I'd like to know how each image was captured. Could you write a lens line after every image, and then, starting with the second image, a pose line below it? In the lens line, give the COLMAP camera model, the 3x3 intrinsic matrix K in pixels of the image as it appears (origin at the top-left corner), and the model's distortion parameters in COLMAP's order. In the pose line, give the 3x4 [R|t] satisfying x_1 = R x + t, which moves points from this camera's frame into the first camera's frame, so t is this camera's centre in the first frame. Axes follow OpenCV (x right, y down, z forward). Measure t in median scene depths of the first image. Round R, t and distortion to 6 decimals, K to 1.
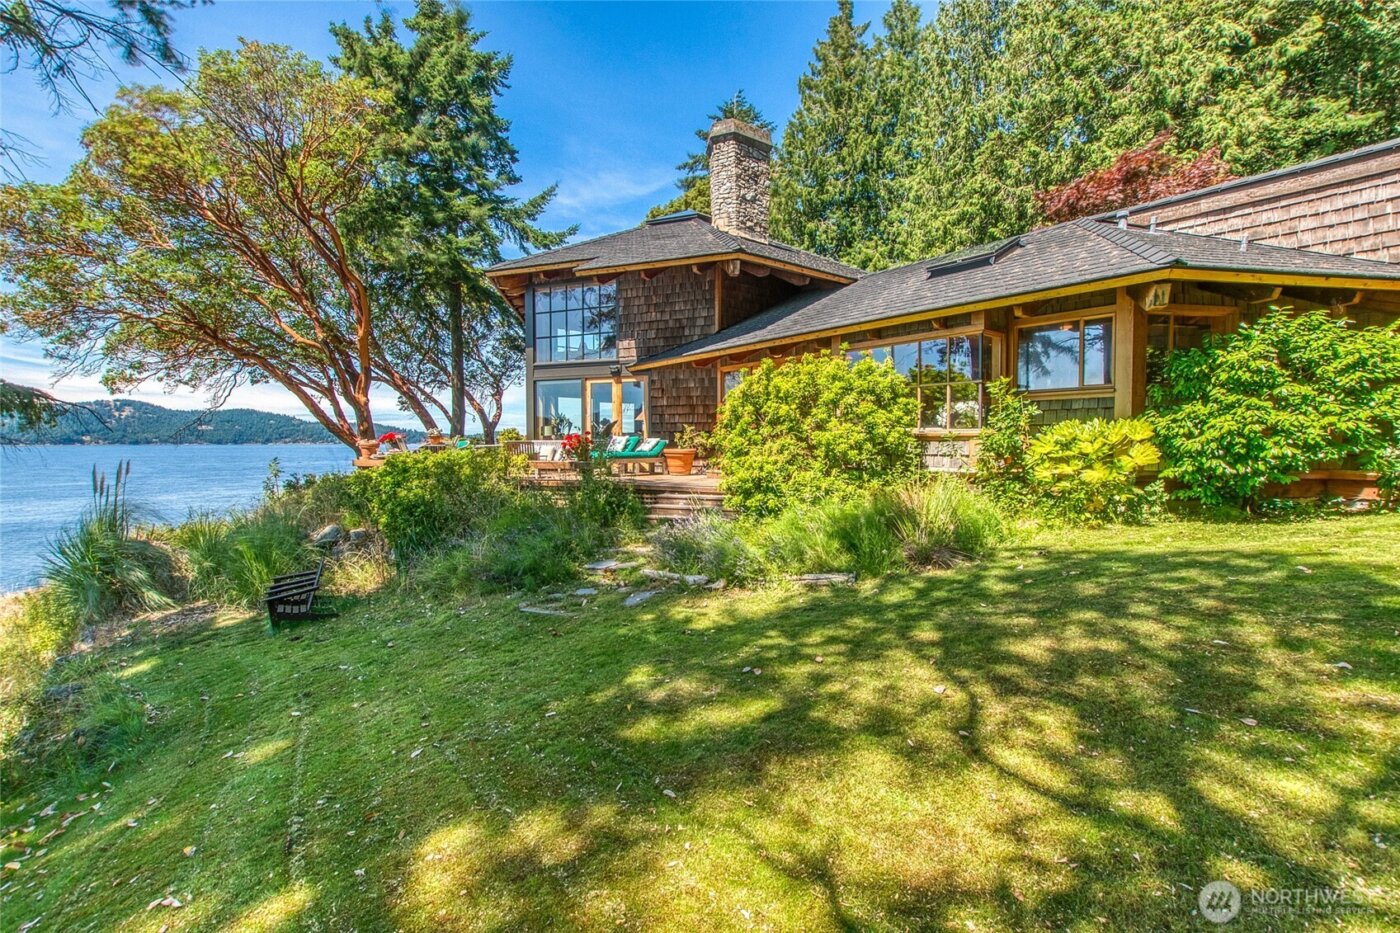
lens RADIAL K [[620.5, 0, 697.5], [0, 620.5, 456.0], [0, 0, 1]] dist [-0.017861, 0.000699]
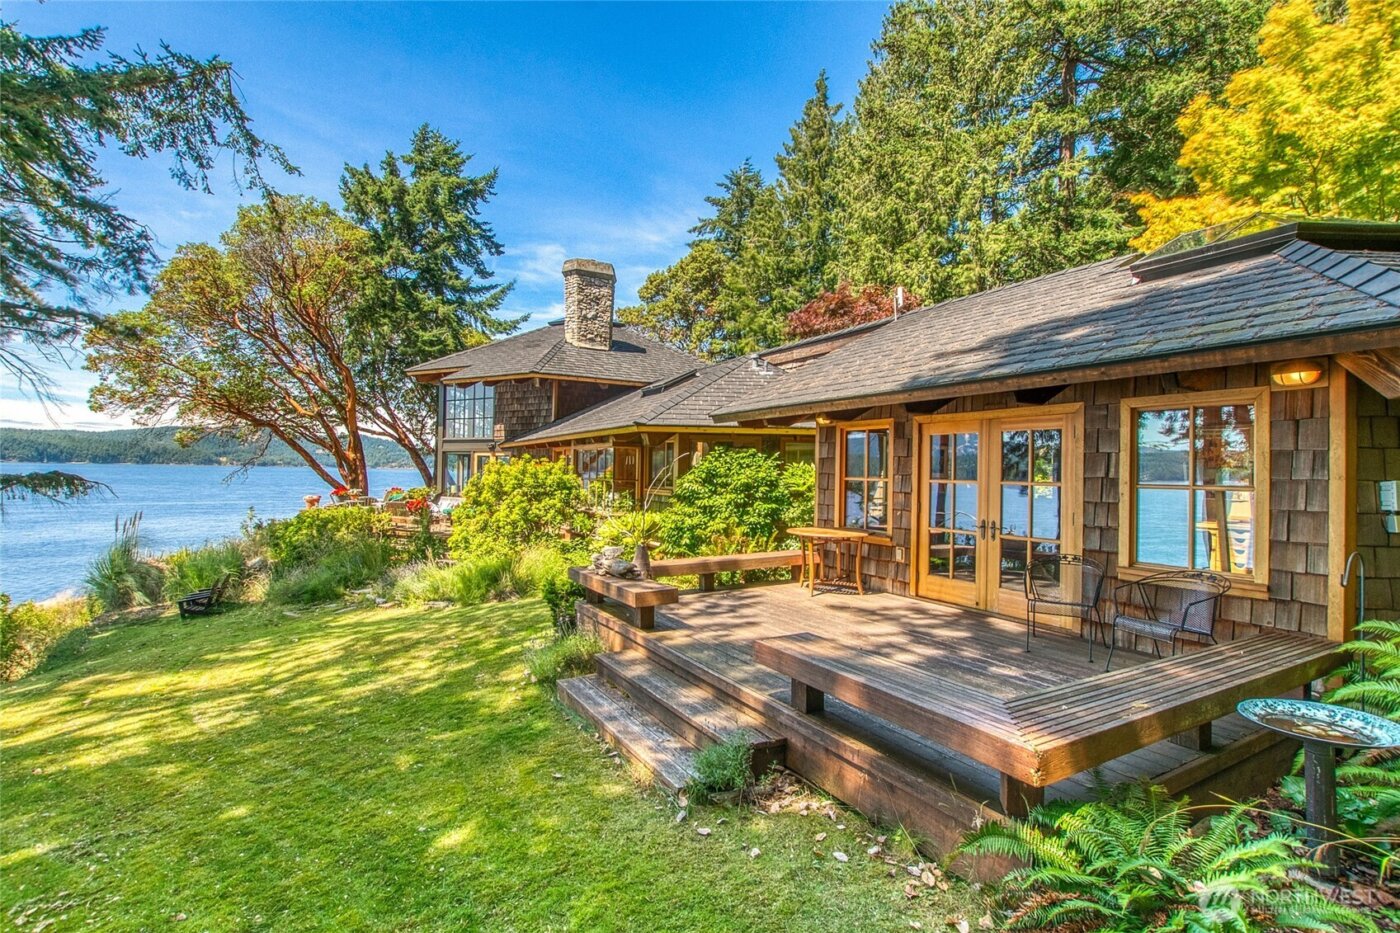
lens RADIAL K [[620.5, 0, 692.7], [0, 620.5, 469.5], [0, 0, 1]] dist [-0.017861, 0.000699]
pose [[0.990975, 0.017811, -0.132859, 0.299546], [-0.021491, 0.999423, -0.026314, -0.038381], [0.132313, 0.028931, 0.990786, -0.167311]]
